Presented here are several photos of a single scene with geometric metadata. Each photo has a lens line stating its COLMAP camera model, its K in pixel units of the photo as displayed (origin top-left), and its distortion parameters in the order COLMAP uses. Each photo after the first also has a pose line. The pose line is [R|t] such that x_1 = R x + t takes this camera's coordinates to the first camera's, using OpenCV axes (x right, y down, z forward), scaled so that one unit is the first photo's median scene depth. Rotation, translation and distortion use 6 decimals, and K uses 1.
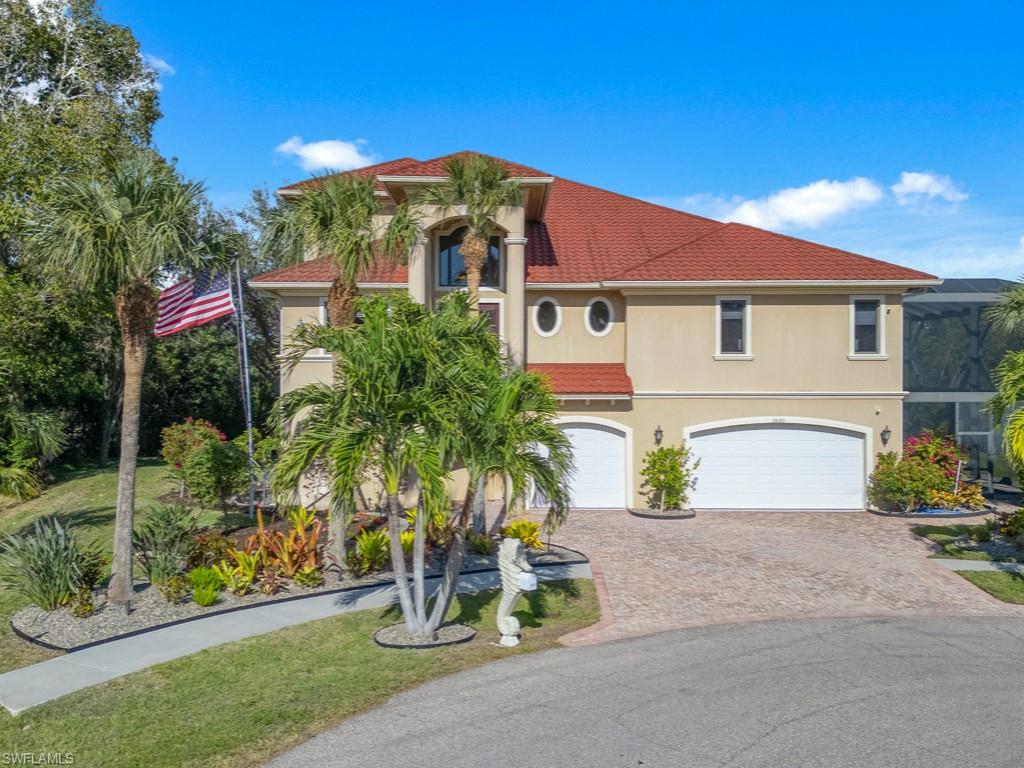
lens RADIAL K [[958.0, 0, 503.9], [0, 958.0, 374.4], [0, 0, 1]] dist [0.031432, 0.000000]
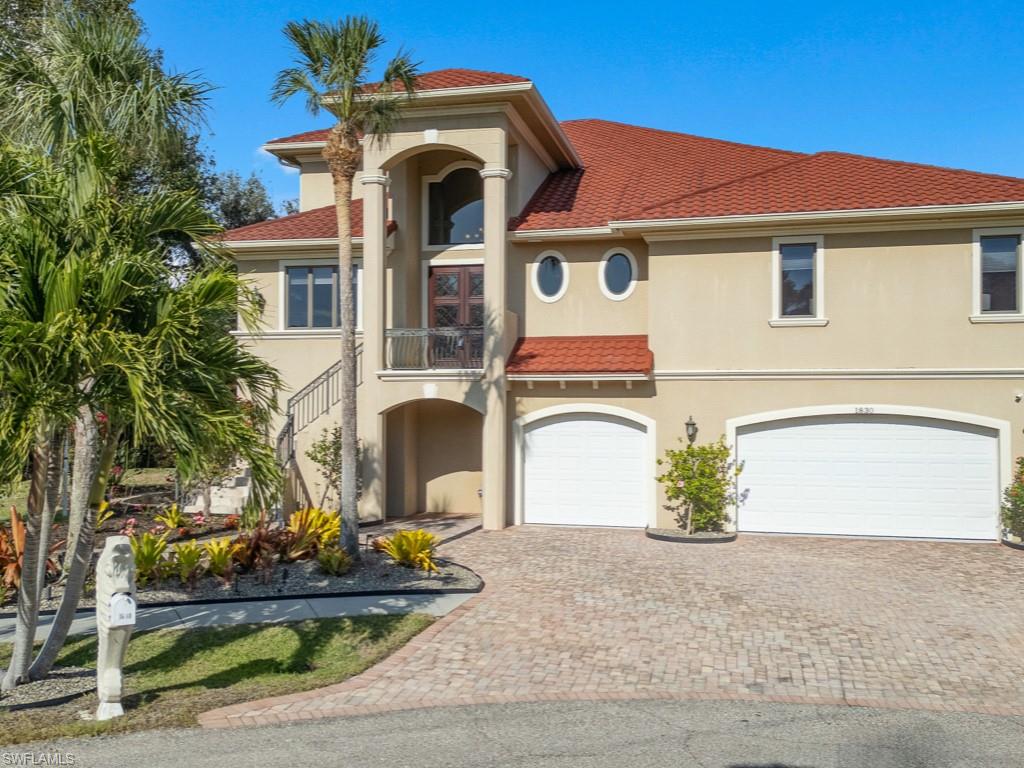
lens RADIAL K [[958.0, 0, 516.8], [0, 958.0, 394.3], [0, 0, 1]] dist [0.031432, 0.000000]
pose [[0.973514, -0.001927, -0.228619, 0.199308], [-0.002468, 0.999818, -0.018935, 0.050676], [0.228614, 0.018998, 0.973332, 0.252490]]
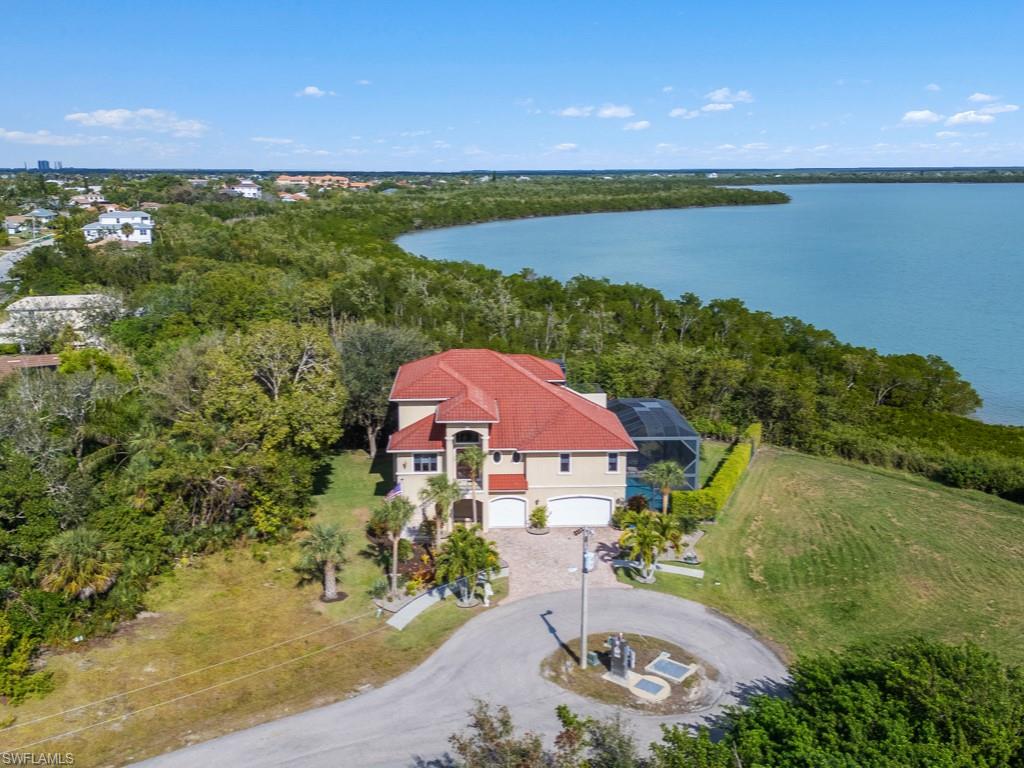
lens RADIAL K [[958.0, 0, 514.7], [0, 958.0, 383.9], [0, 0, 1]] dist [0.031432, 0.000000]
pose [[0.998249, -0.007093, 0.058718, -0.061976], [-0.006443, 0.973831, 0.227183, -0.894899], [-0.058793, -0.227163, 0.972080, -1.598940]]
